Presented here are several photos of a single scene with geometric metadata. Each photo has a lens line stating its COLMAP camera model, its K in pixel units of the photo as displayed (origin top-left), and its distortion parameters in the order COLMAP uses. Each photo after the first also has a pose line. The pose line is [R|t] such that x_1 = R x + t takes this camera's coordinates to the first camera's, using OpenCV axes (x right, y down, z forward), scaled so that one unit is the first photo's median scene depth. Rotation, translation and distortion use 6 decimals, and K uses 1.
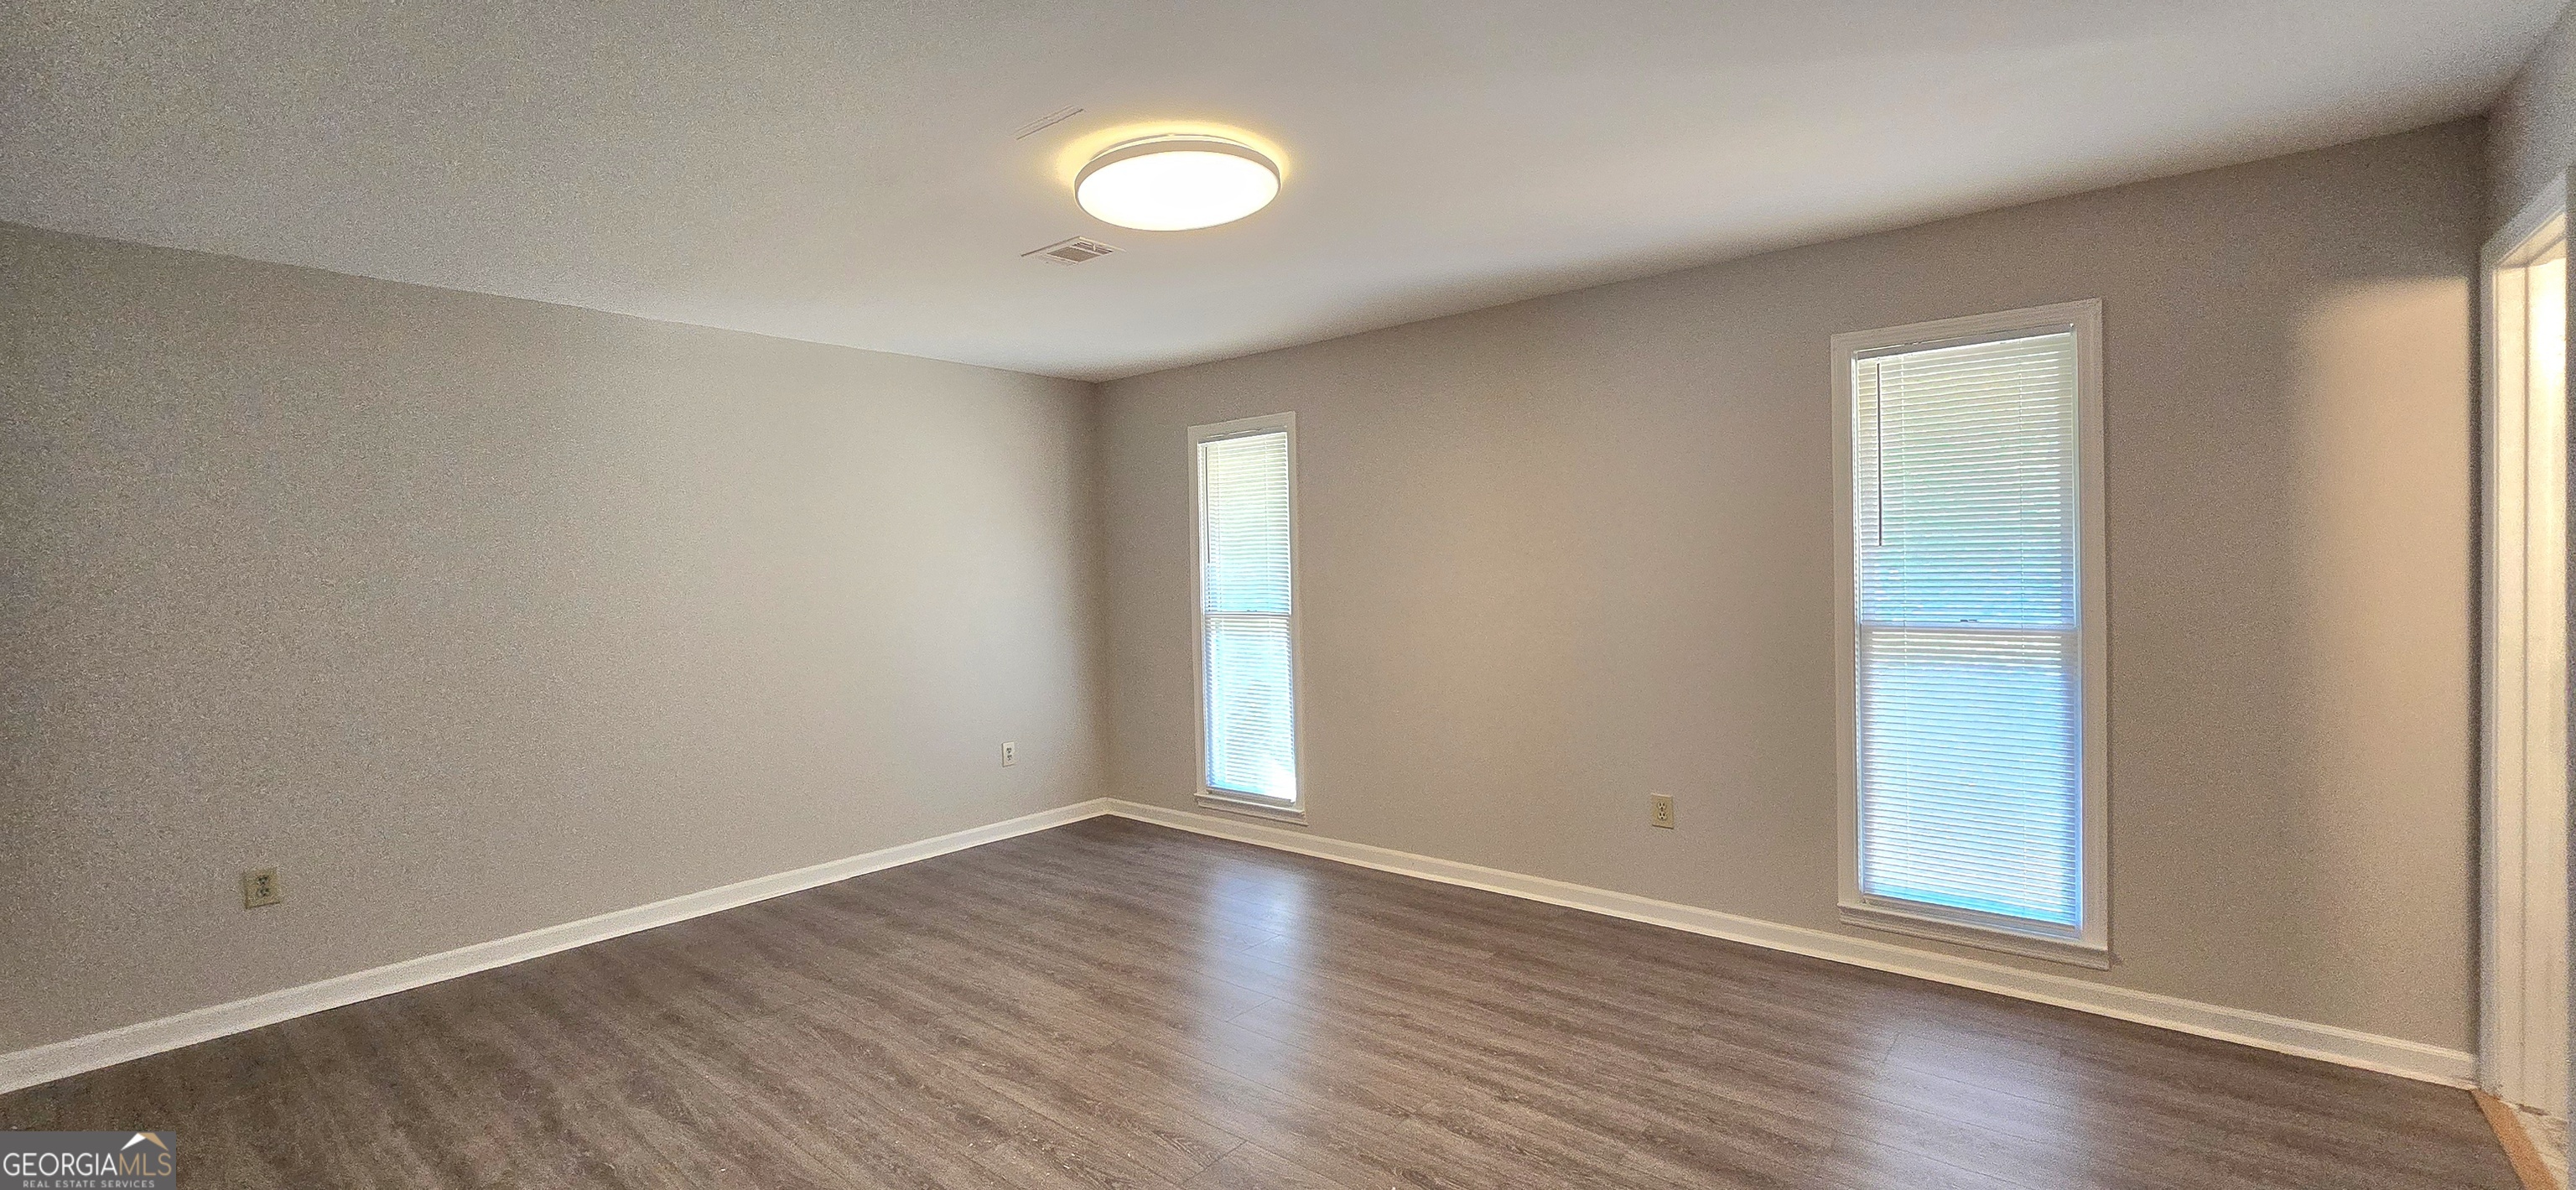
lens RADIAL K [[1060.2, 0, 1285.2], [0, 1060.2, 590.2], [0, 0, 1]] dist [-0.003044, -0.000156]
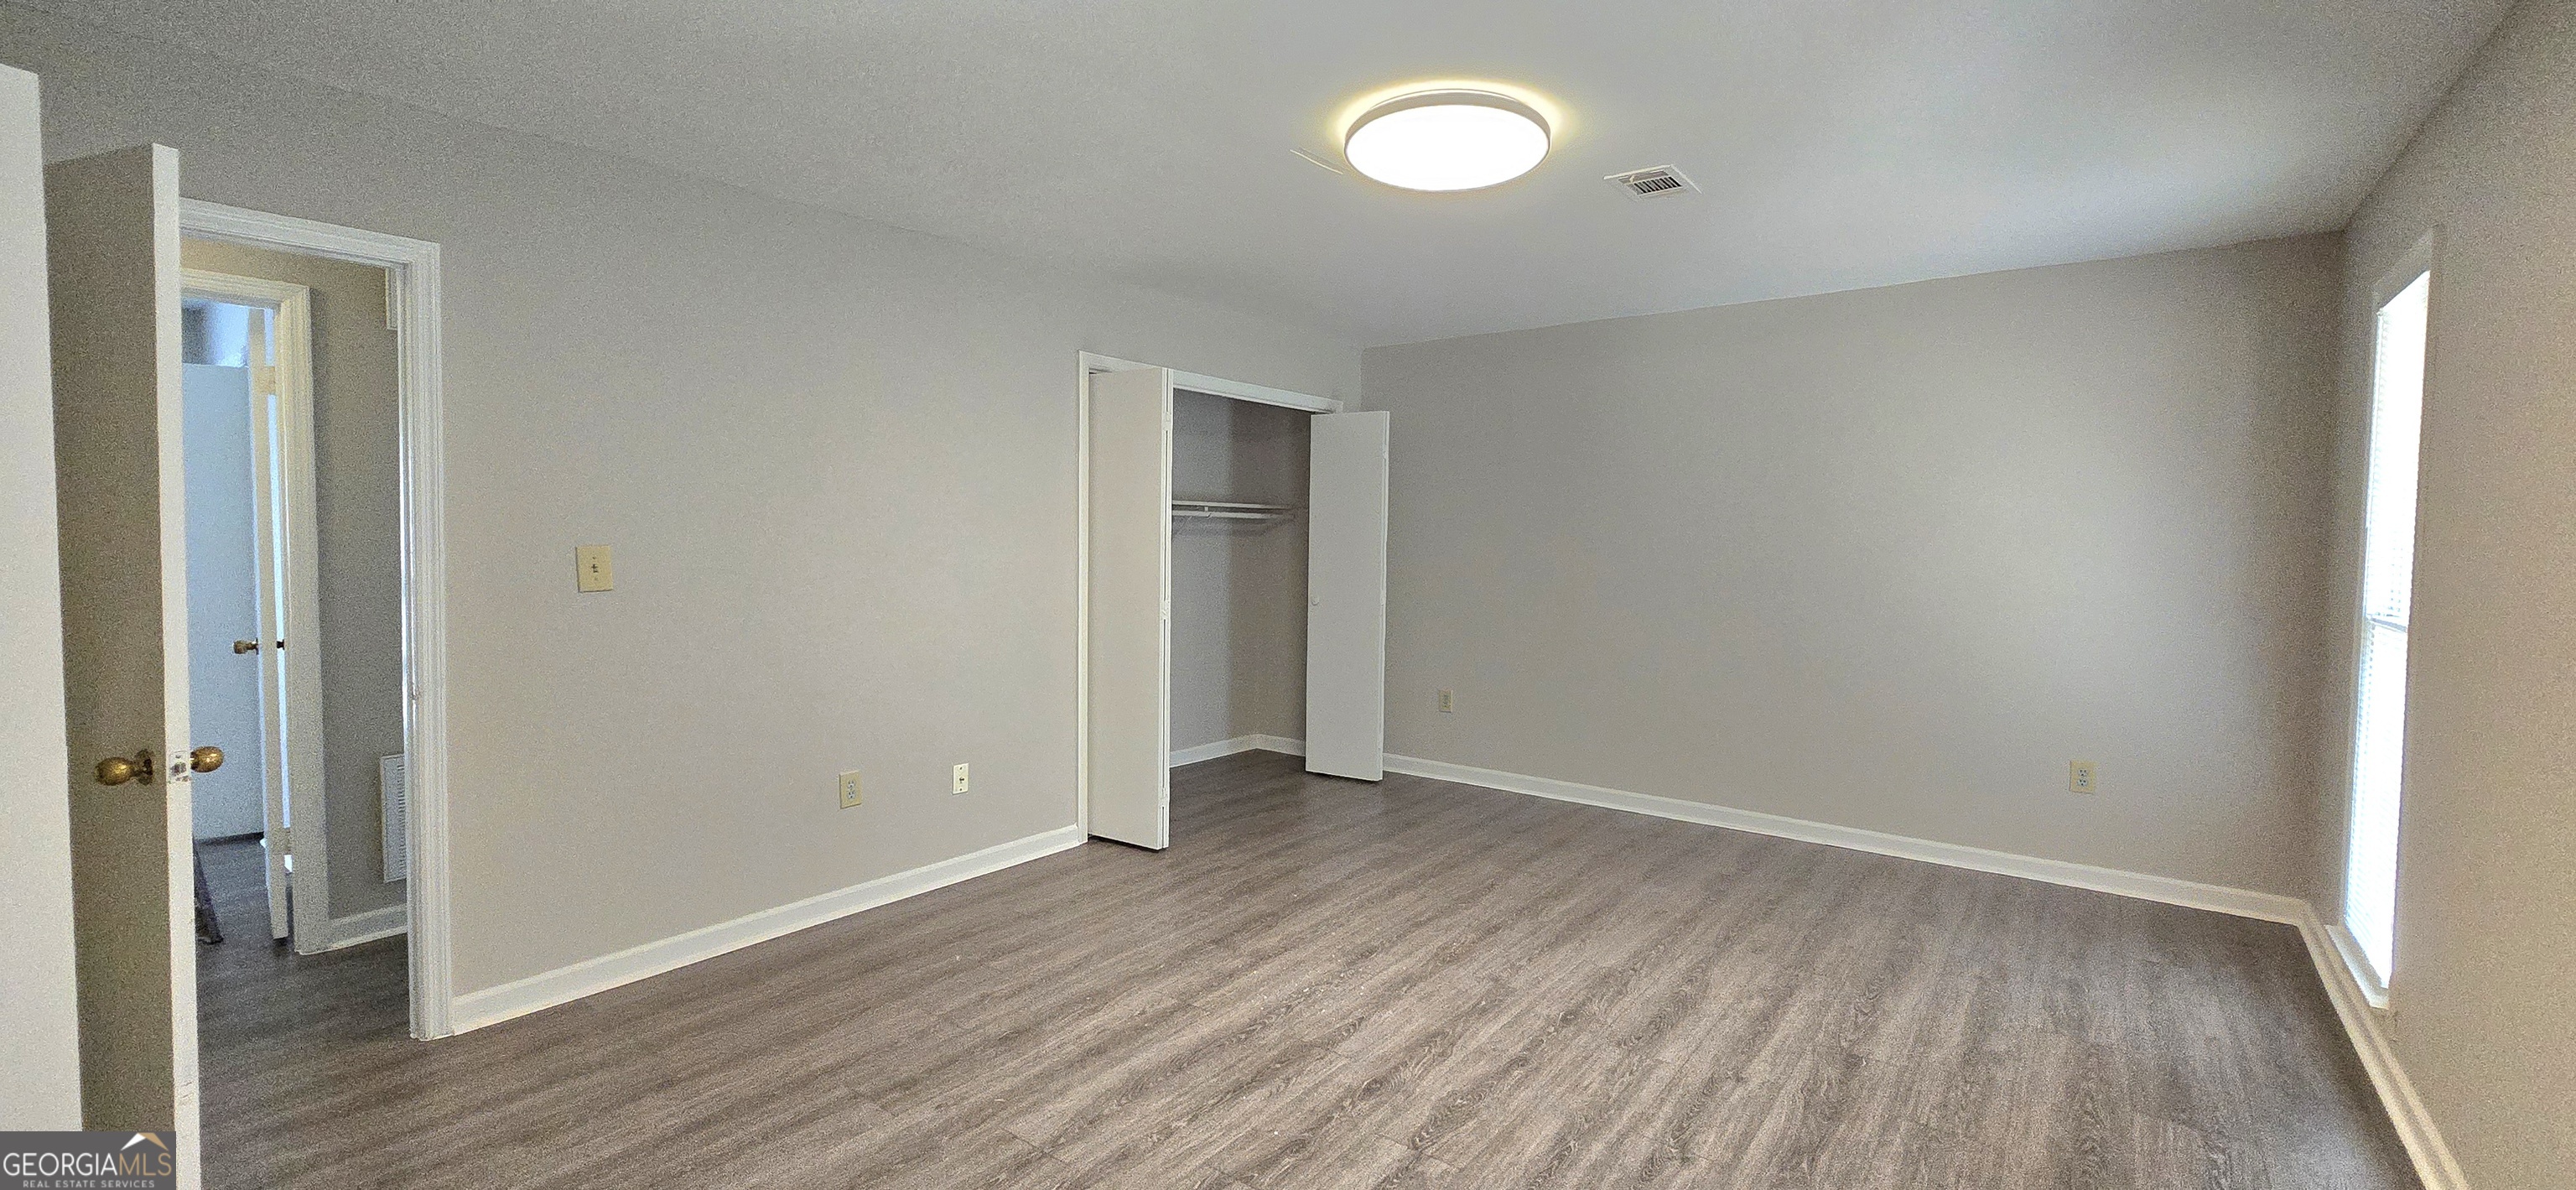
lens RADIAL K [[1060.2, 0, 1285.2], [0, 1060.2, 590.2], [0, 0, 1]] dist [-0.003044, -0.000156]
pose [[0.036587, 0.076722, -0.996381, 0.734222], [-0.035576, 0.996517, 0.075426, -0.023199], [0.998697, 0.032687, 0.039189, 0.647693]]
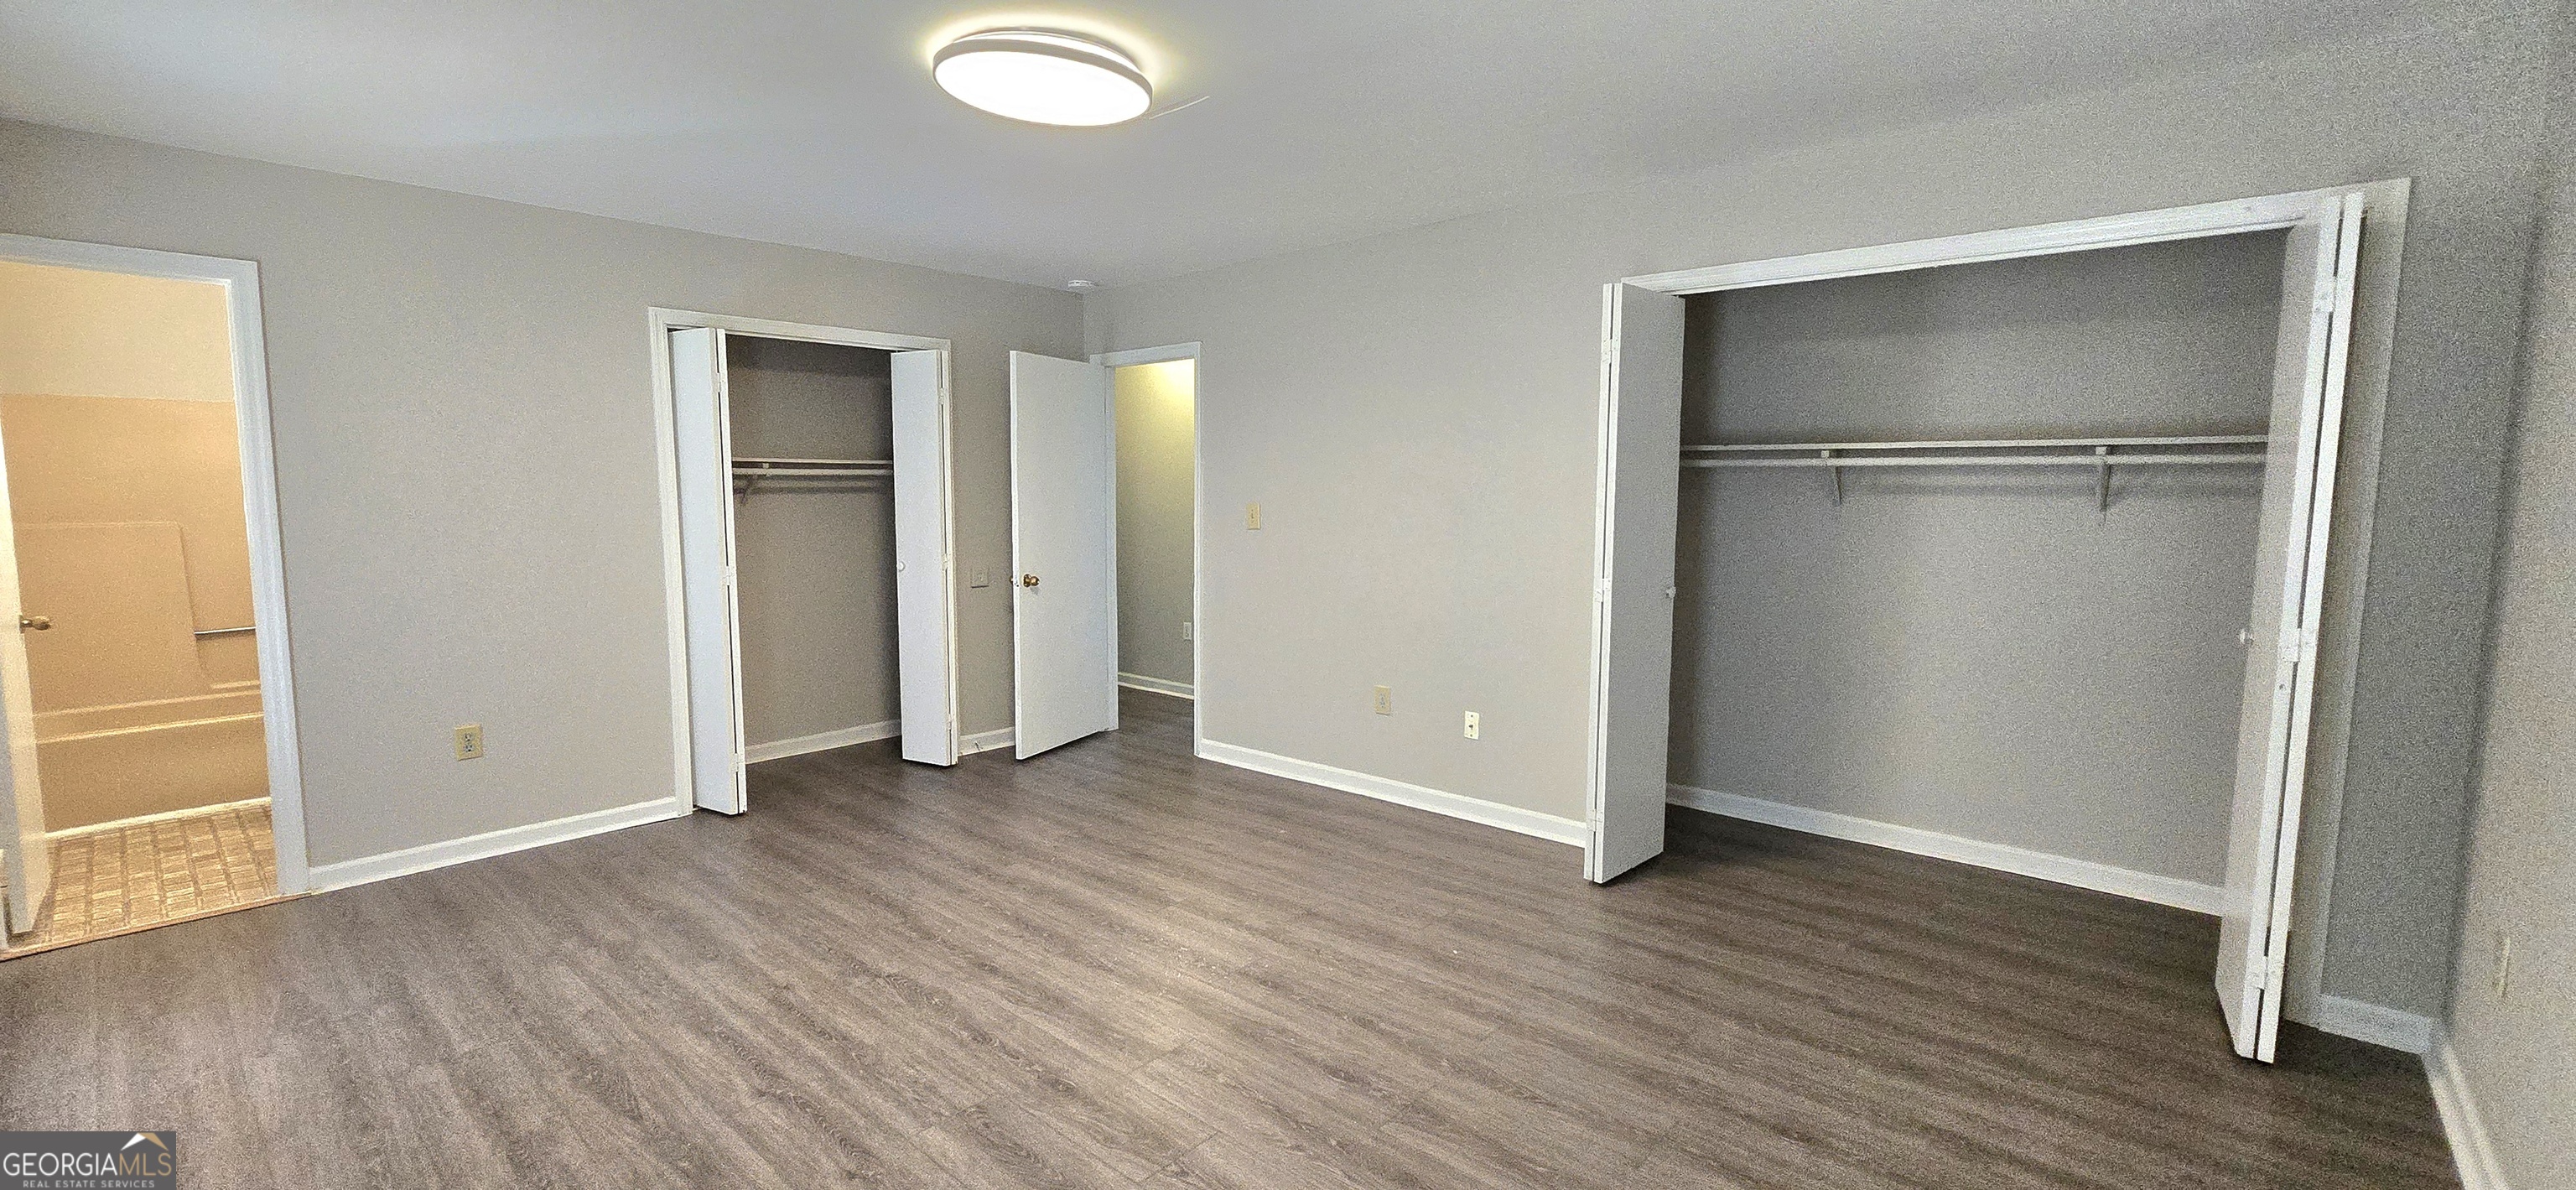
lens RADIAL K [[1060.2, 0, 1285.2], [0, 1060.2, 590.2], [0, 0, 1]] dist [-0.003044, -0.000156]
pose [[-0.999100, 0.020856, 0.036936, -0.274424], [0.025222, 0.992211, 0.121991, -0.030113], [-0.034104, 0.122813, -0.991844, 1.579653]]
